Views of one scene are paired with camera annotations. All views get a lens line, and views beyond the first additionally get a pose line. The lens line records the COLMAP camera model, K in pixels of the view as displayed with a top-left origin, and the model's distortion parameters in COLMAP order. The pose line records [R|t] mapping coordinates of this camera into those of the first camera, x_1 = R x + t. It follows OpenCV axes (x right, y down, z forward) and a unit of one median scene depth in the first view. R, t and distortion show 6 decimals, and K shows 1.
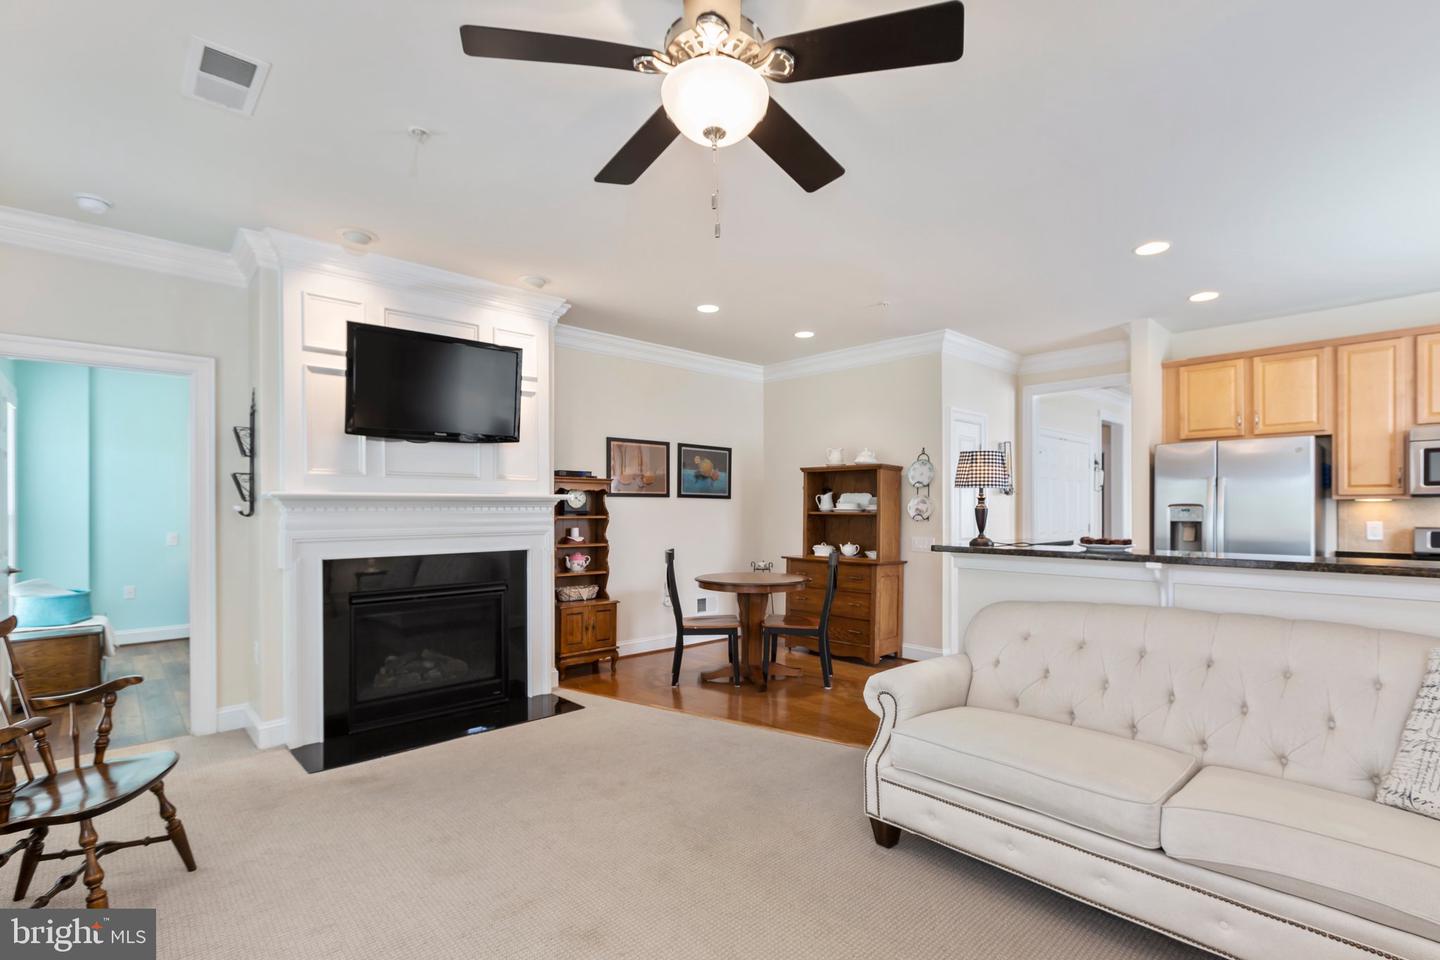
lens RADIAL K [[665.8, 0, 728.2], [0, 665.8, 509.7], [0, 0, 1]] dist [-0.005040, -0.000420]
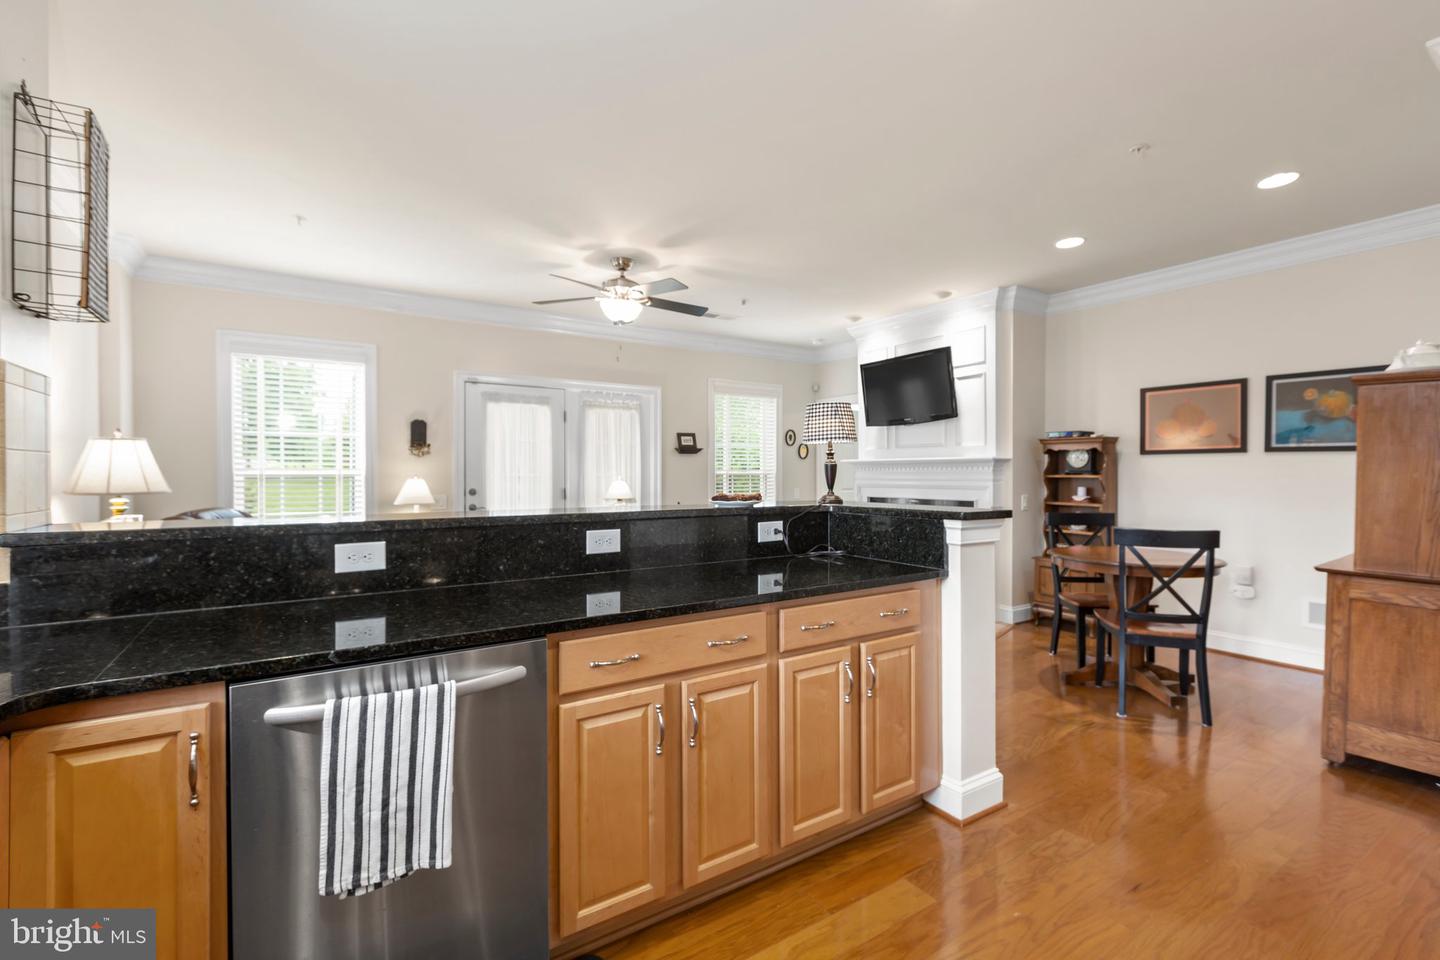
lens RADIAL K [[647.5, 0, 721.7], [0, 647.5, 472.2], [0, 0, 1]] dist [0.002456, 0.000035]
pose [[-0.176215, -0.000503, -0.984352, 0.836369], [-0.003394, 0.999994, 0.000096, 0.006351], [0.984346, 0.003358, -0.176216, 0.635147]]
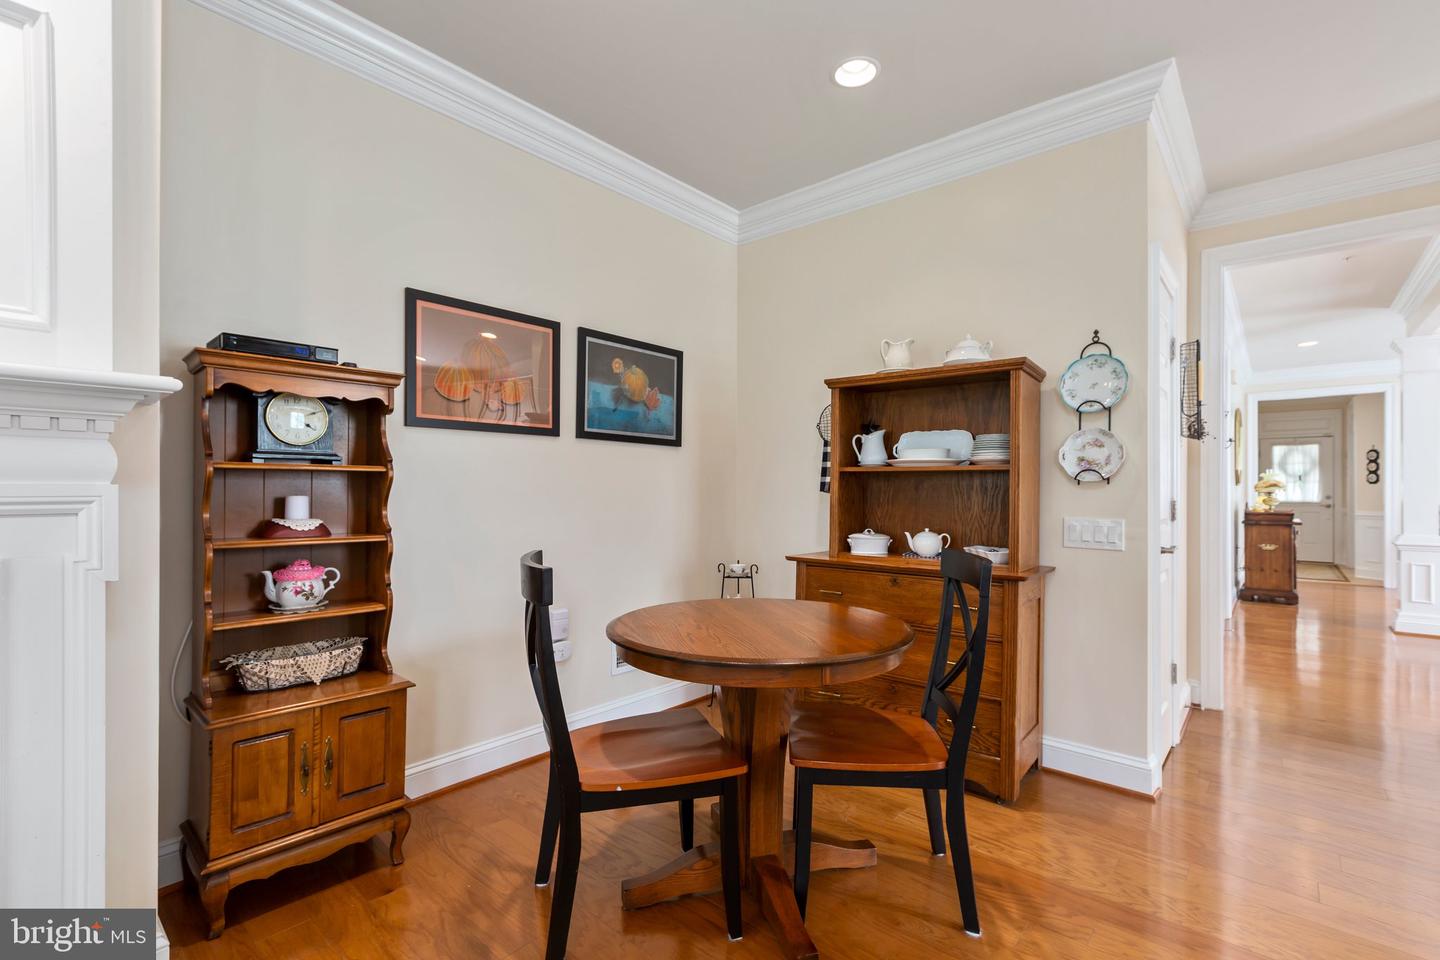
lens RADIAL K [[646.8, 0, 717.6], [0, 646.8, 487.0], [0, 0, 1]] dist [-0.003461, -0.001084]
pose [[0.994951, 0.002900, 0.100315, -0.023594], [-0.002487, 0.999988, -0.004247, 0.023062], [-0.100326, 0.003976, 0.994947, 0.599683]]
